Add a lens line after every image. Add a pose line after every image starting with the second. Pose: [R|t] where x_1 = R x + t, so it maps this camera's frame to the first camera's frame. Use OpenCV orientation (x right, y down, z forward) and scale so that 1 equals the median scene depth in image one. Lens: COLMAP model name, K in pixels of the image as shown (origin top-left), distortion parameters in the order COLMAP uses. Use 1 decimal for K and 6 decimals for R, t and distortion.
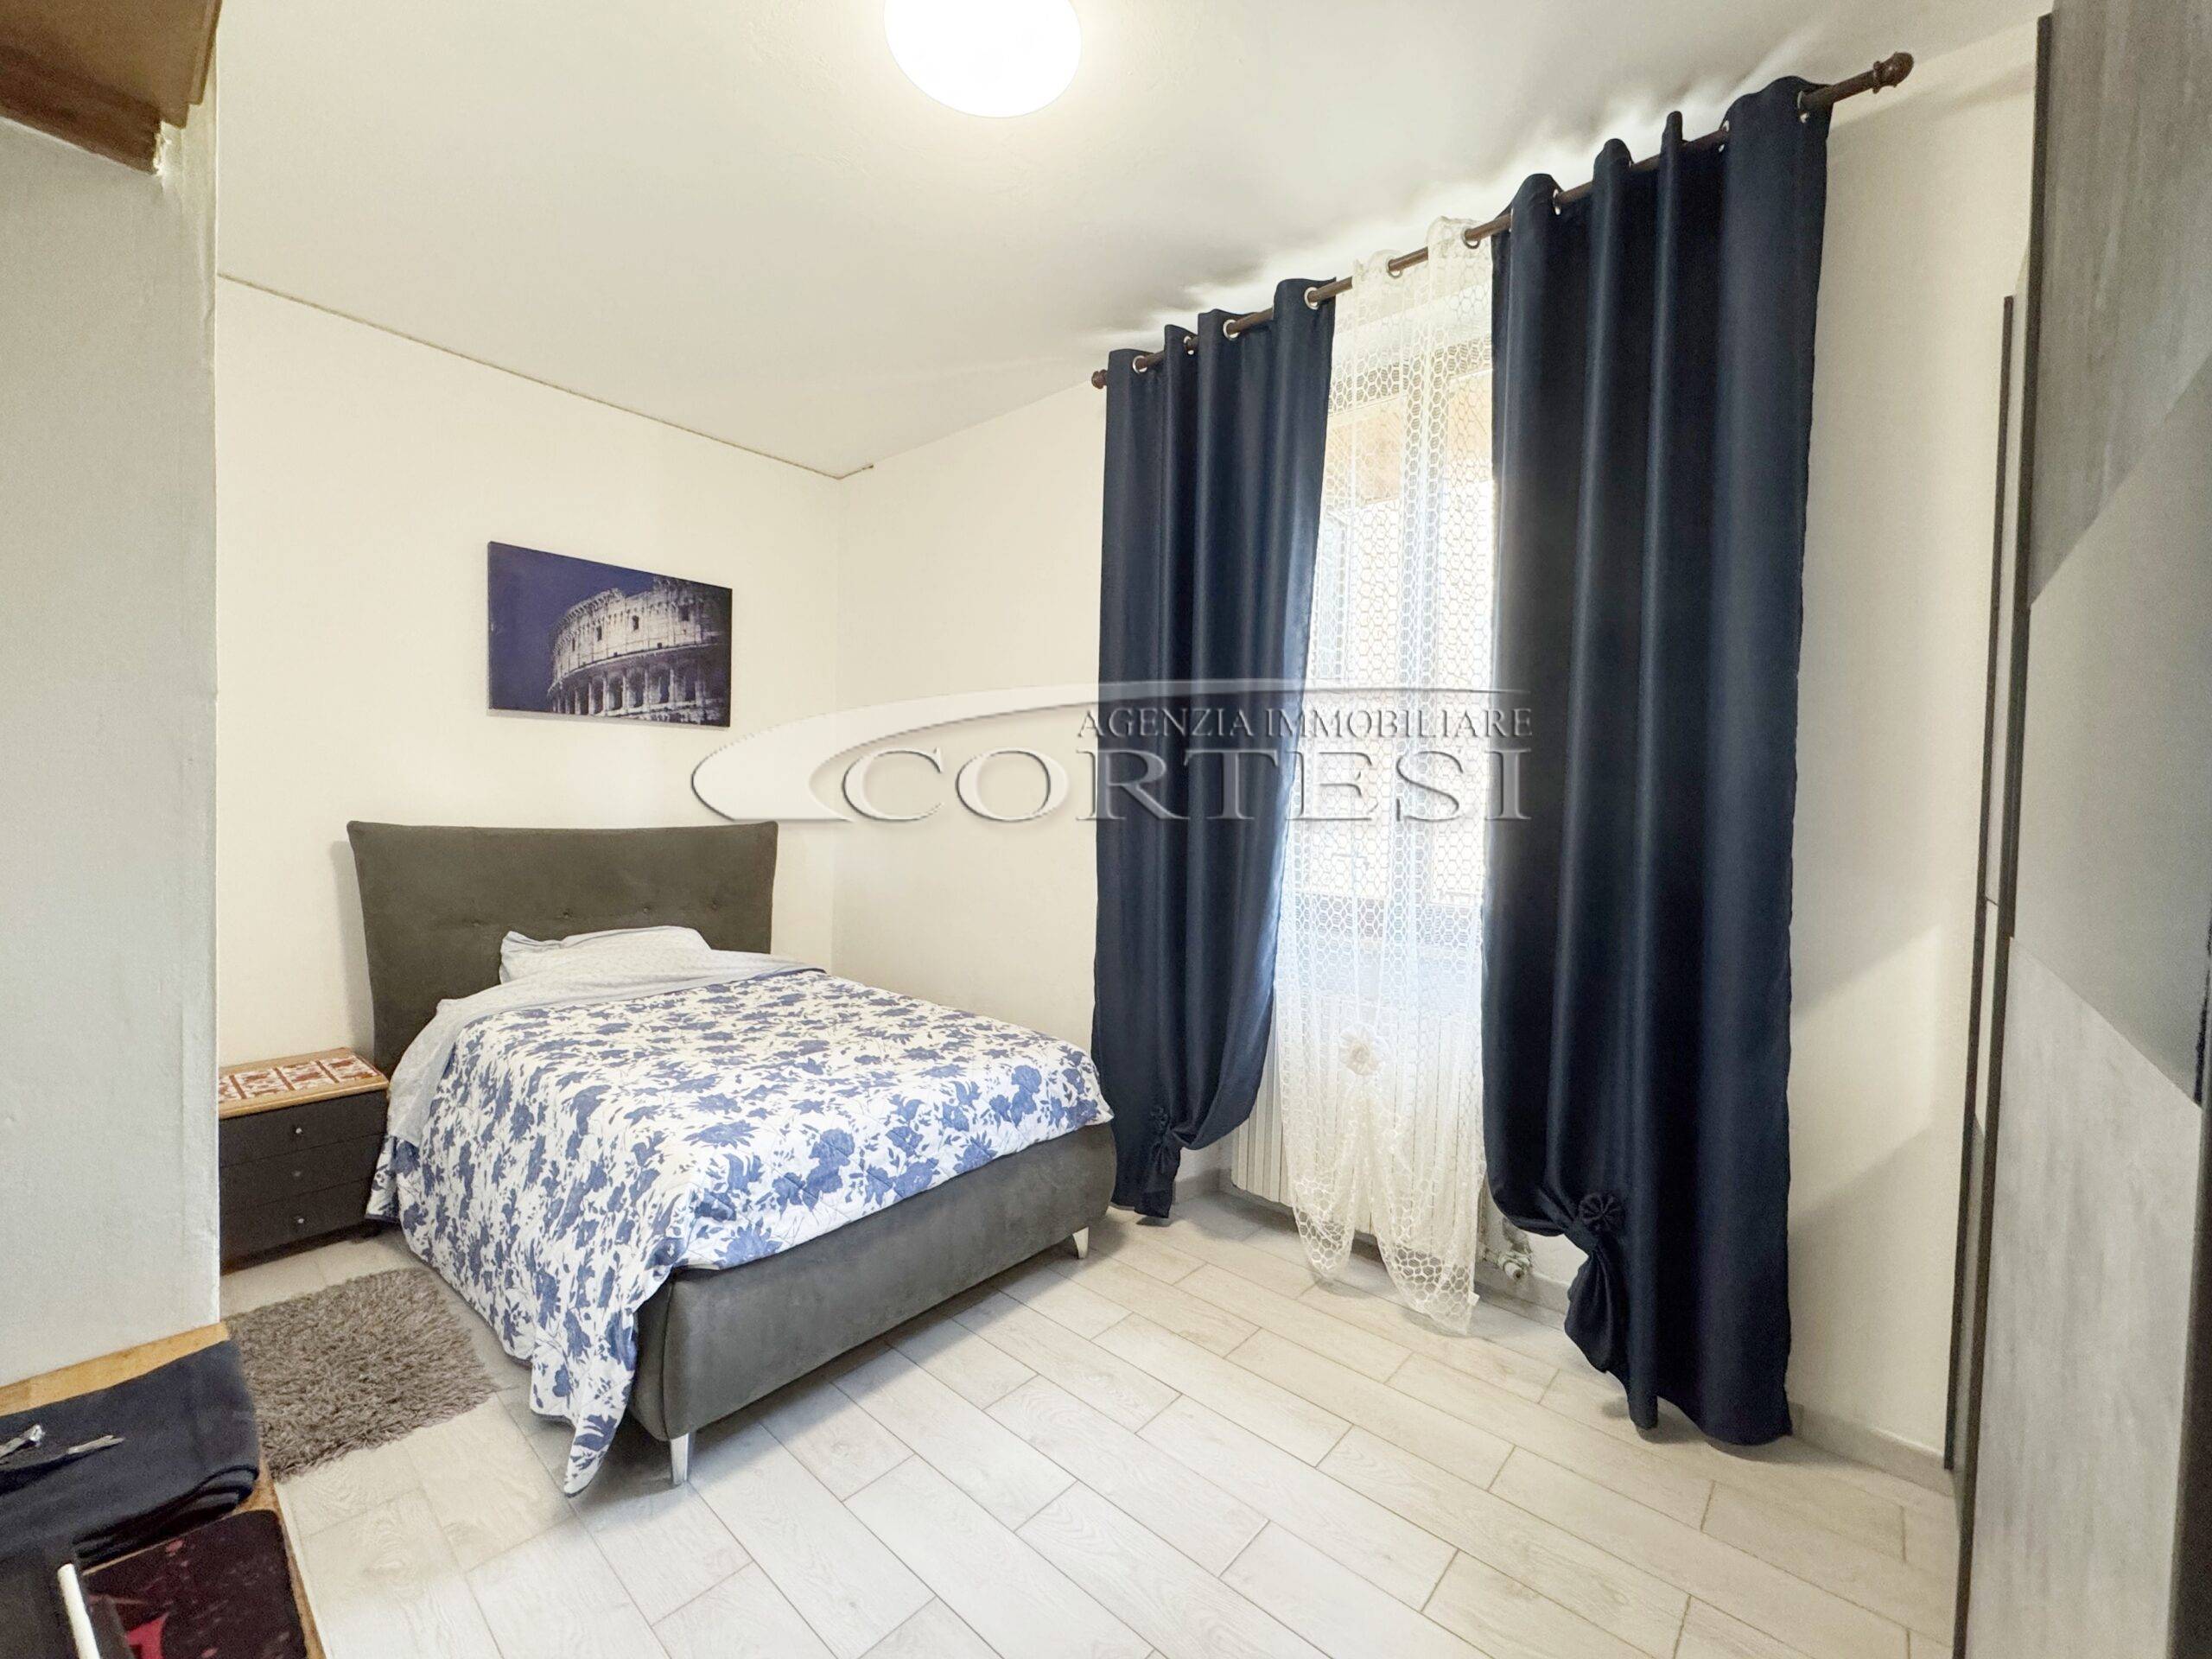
lens RADIAL K [[890.7, 0, 1100.3], [0, 890.7, 829.2], [0, 0, 1]] dist [-0.002430, -0.000289]
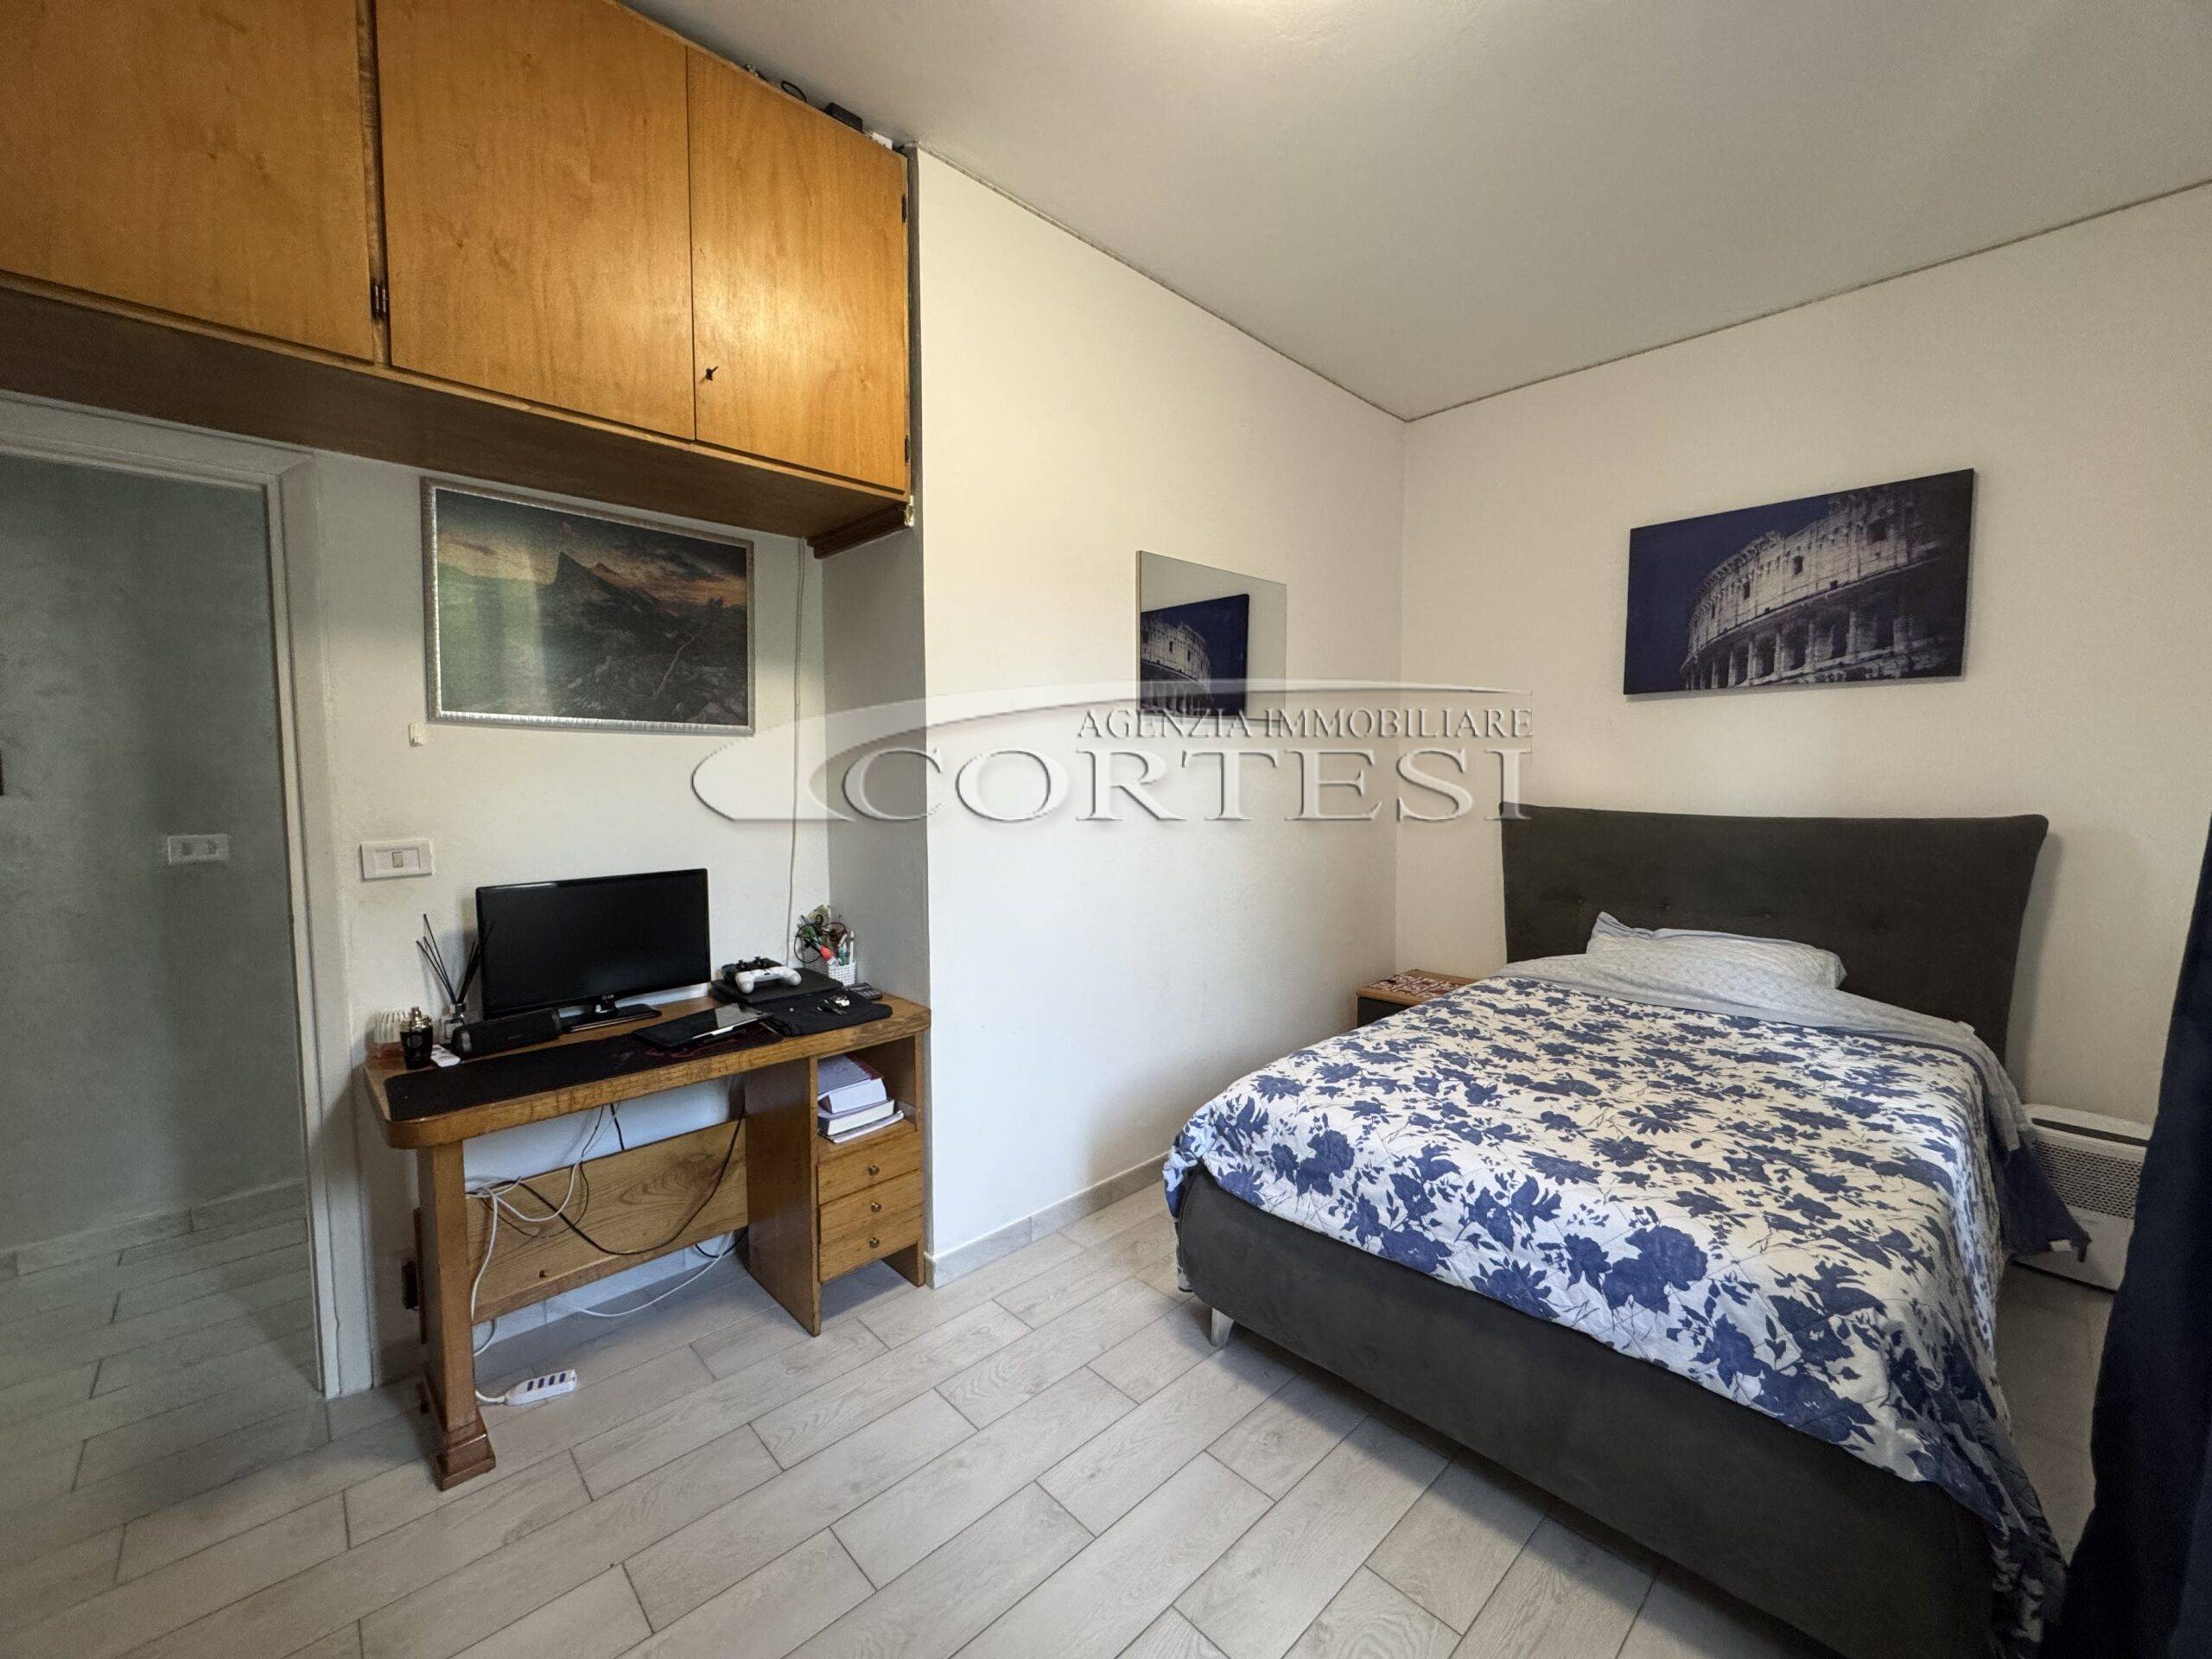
lens RADIAL K [[878.8, 0, 1092.8], [0, 878.8, 820.6], [0, 0, 1]] dist [-0.000438, 0.000029]
pose [[-0.078392, 0.036687, -0.996247, 0.518111], [-0.031814, 0.998722, 0.039281, -0.015289], [0.996415, 0.034774, -0.077125, 0.662516]]
